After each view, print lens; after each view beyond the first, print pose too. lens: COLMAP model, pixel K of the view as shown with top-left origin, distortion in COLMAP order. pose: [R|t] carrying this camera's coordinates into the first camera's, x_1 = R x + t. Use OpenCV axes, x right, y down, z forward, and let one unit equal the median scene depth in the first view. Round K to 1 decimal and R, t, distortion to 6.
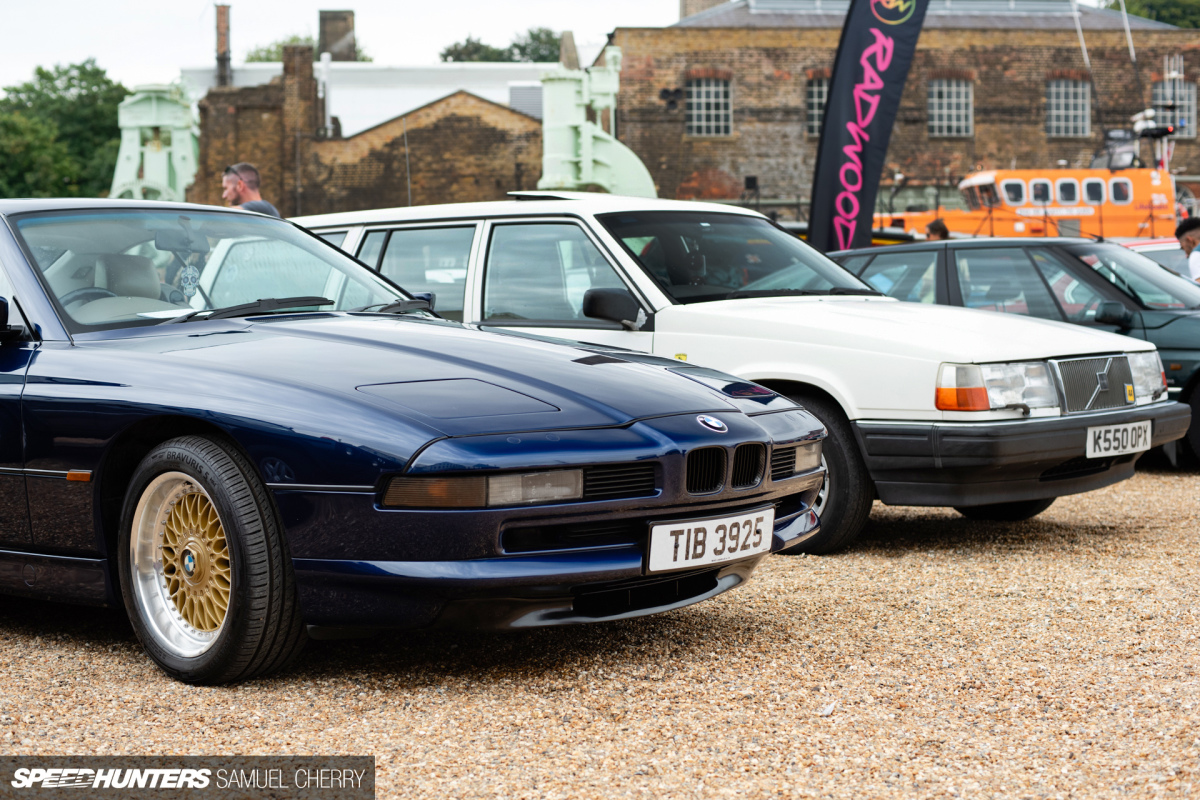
lens RADIAL K [[2018.7, 0, 601.5], [0, 2018.7, 397.4], [0, 0, 1]] dist [-0.077623, 0.000000]
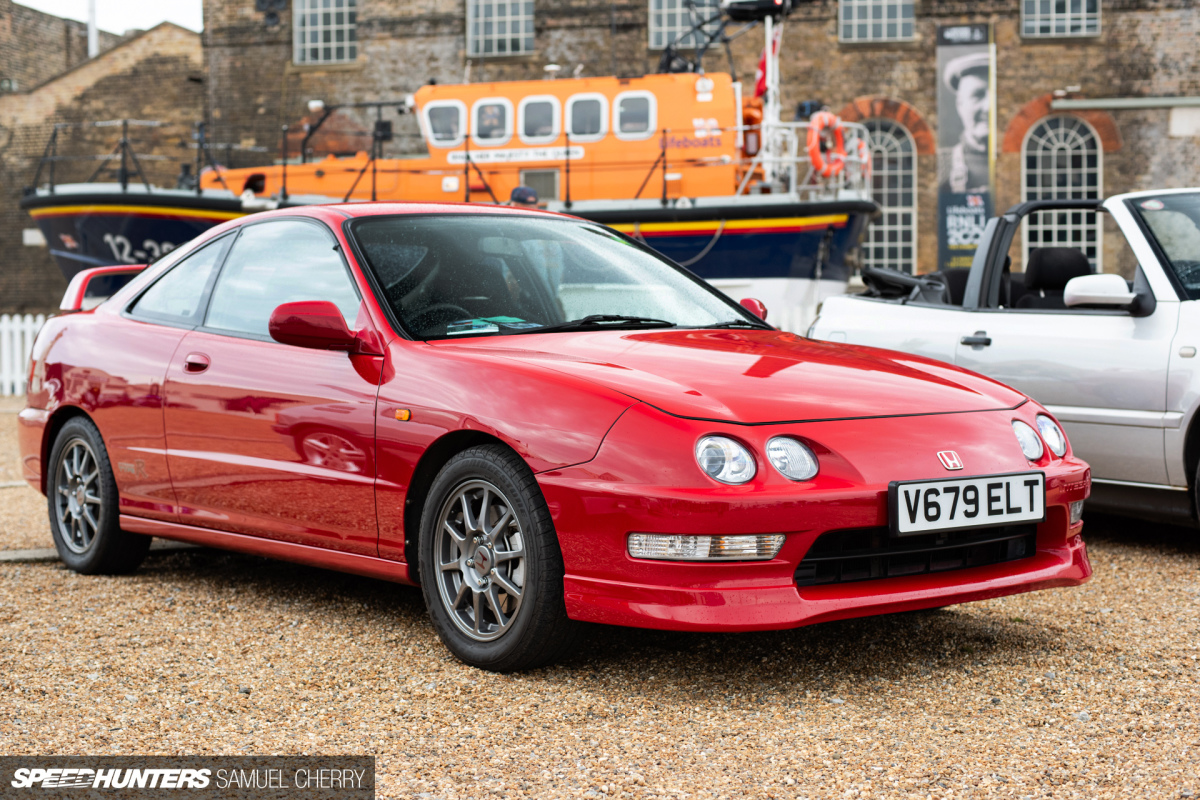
lens RADIAL K [[2018.7, 0, 598.9], [0, 2018.7, 400.3], [0, 0, 1]] dist [-0.077623, 0.000000]
pose [[0.942264, 0.018379, -0.334367, 0.364804], [-0.016664, 0.999829, 0.007996, -0.024100], [0.334456, -0.001963, 0.942409, 0.397609]]
